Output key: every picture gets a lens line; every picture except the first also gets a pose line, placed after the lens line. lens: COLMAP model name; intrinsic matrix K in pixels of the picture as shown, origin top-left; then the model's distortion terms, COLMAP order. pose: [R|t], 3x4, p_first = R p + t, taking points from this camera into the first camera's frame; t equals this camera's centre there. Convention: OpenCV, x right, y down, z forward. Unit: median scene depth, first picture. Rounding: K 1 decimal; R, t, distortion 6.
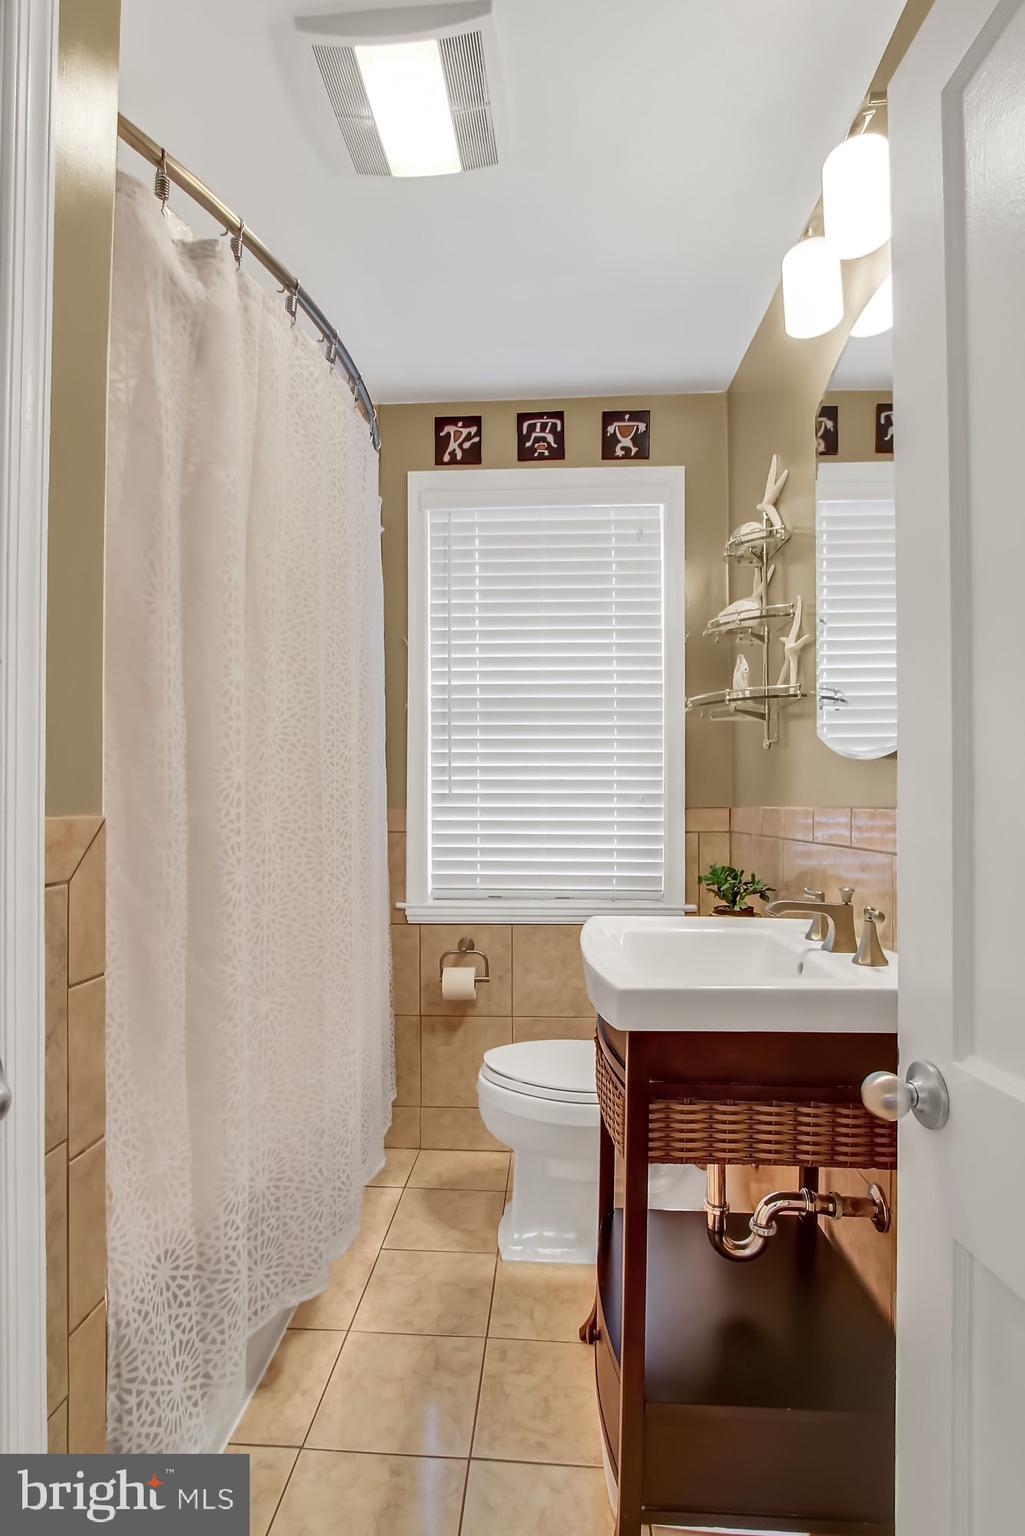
lens RADIAL K [[745.6, 0, 510.7], [0, 745.6, 788.9], [0, 0, 1]] dist [-0.027899, 0.001514]
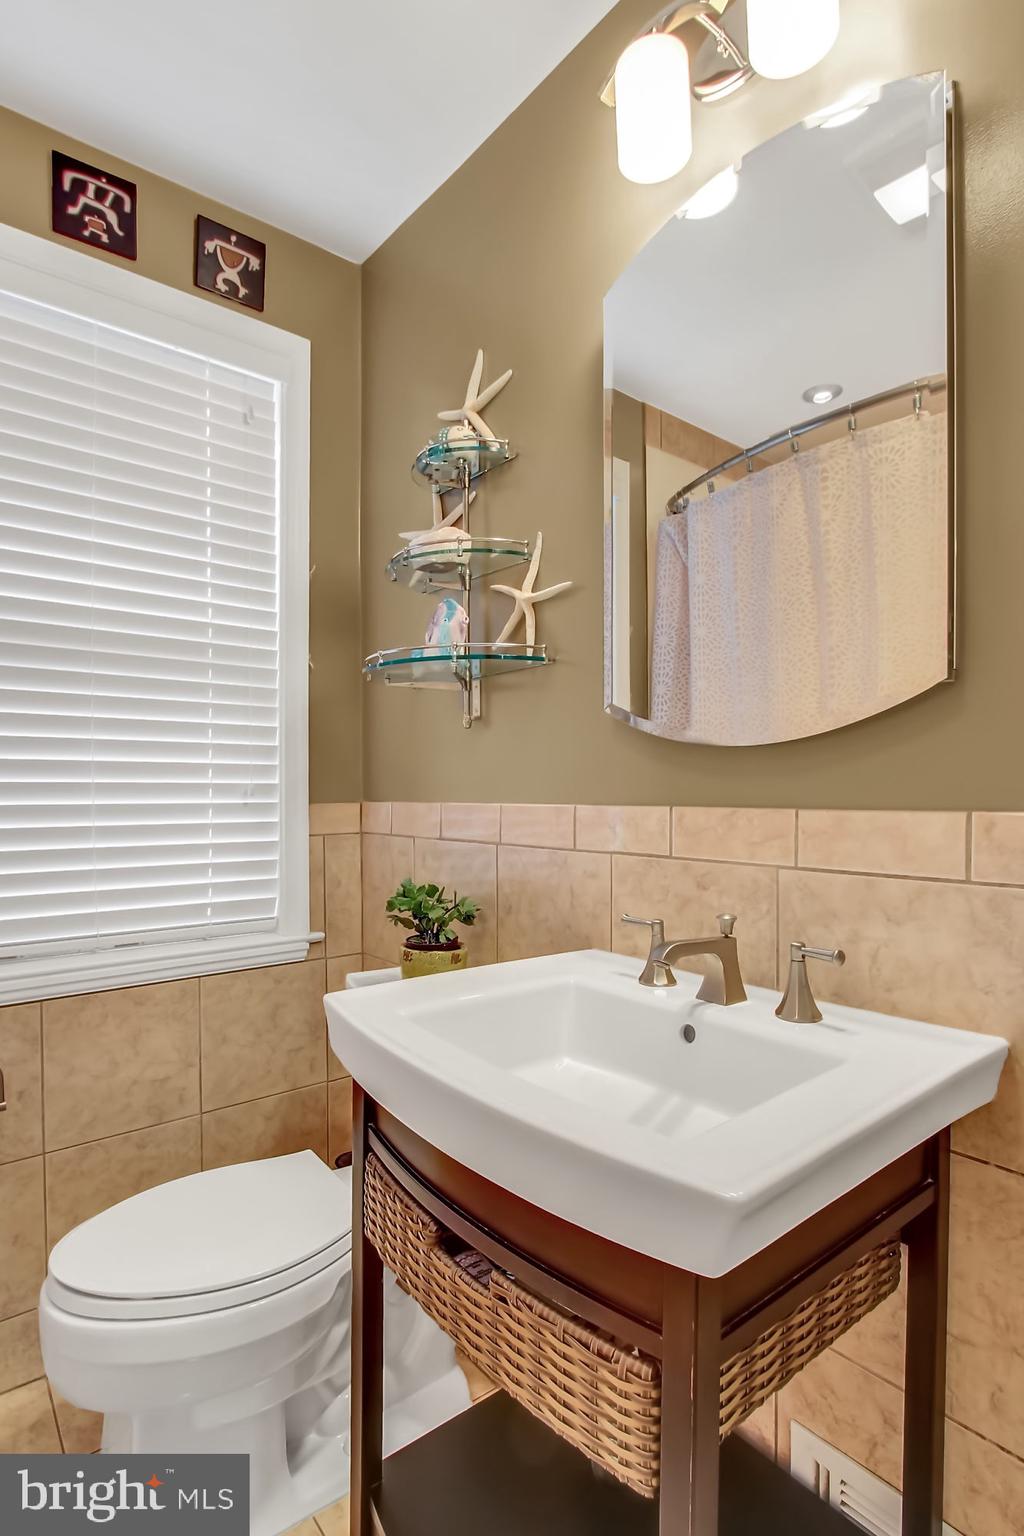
lens RADIAL K [[745.6, 0, 510.2], [0, 745.6, 788.9], [0, 0, 1]] dist [-0.027899, 0.001514]
pose [[0.750941, -0.006485, 0.660337, -0.103164], [-0.007125, 0.999814, 0.017921, -0.002999], [-0.660331, -0.018162, 0.750755, 0.306365]]
